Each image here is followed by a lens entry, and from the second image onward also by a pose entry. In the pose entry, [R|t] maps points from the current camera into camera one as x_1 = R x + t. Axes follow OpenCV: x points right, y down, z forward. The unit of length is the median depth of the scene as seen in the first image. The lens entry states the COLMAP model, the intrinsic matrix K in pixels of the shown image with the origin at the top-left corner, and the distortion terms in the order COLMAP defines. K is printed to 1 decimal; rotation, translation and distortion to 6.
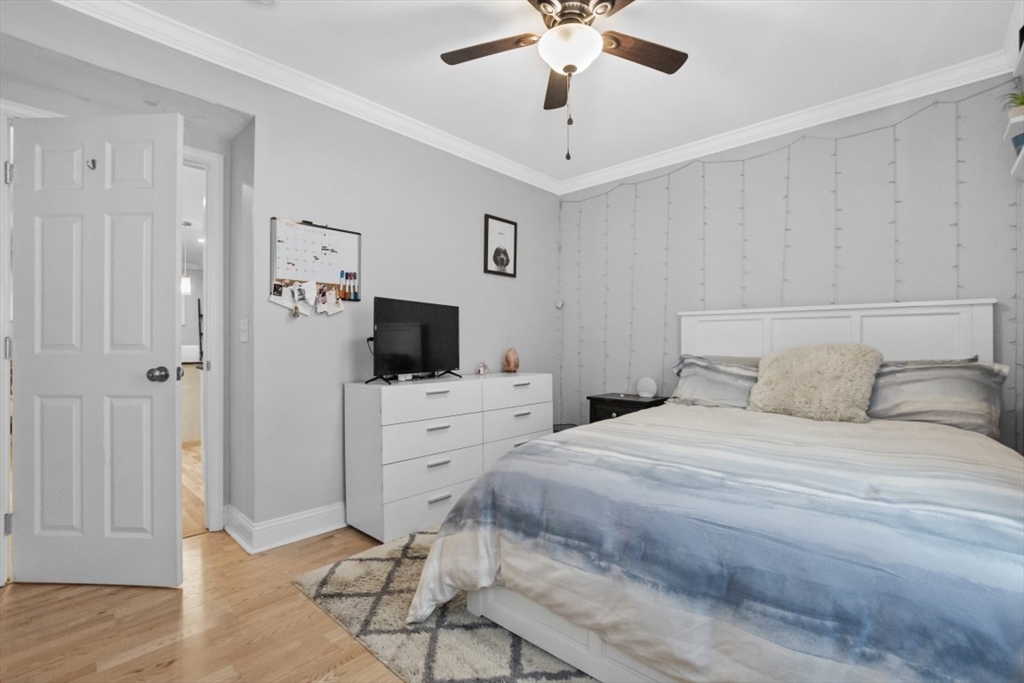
lens RADIAL K [[459.1, 0, 510.3], [0, 459.1, 346.9], [0, 0, 1]] dist [-0.014838, 0.000313]
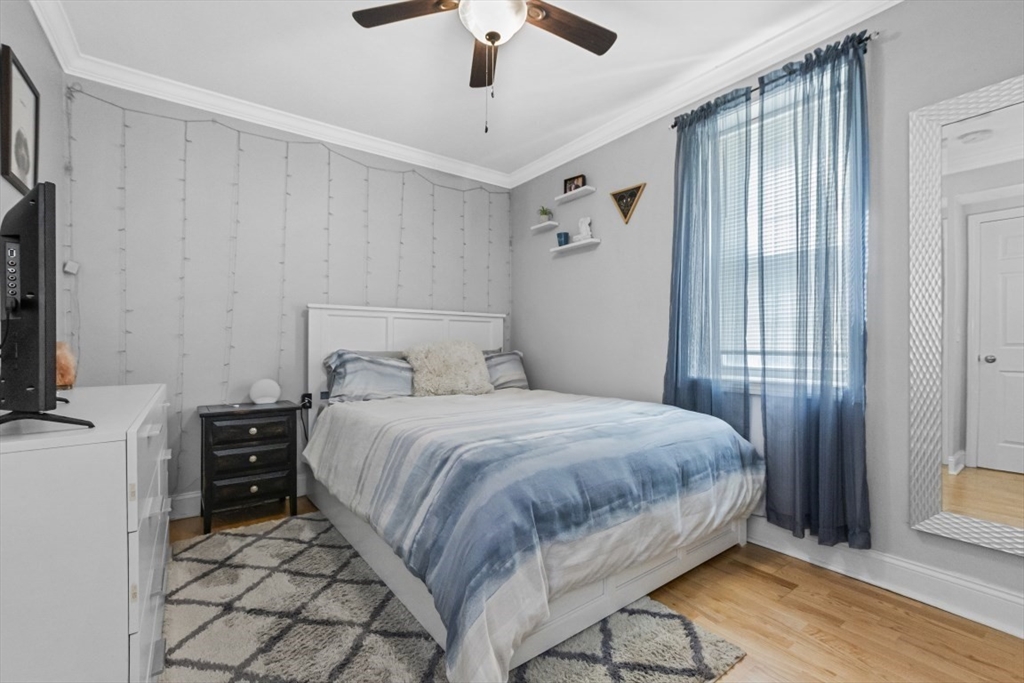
lens RADIAL K [[459.1, 0, 510.3], [0, 459.1, 346.9], [0, 0, 1]] dist [-0.014838, 0.000313]
pose [[0.169443, 0.003593, 0.985533, -0.838216], [0.005856, 0.999972, -0.004653, 0.031339], [-0.985523, 0.006560, 0.169418, 0.860865]]
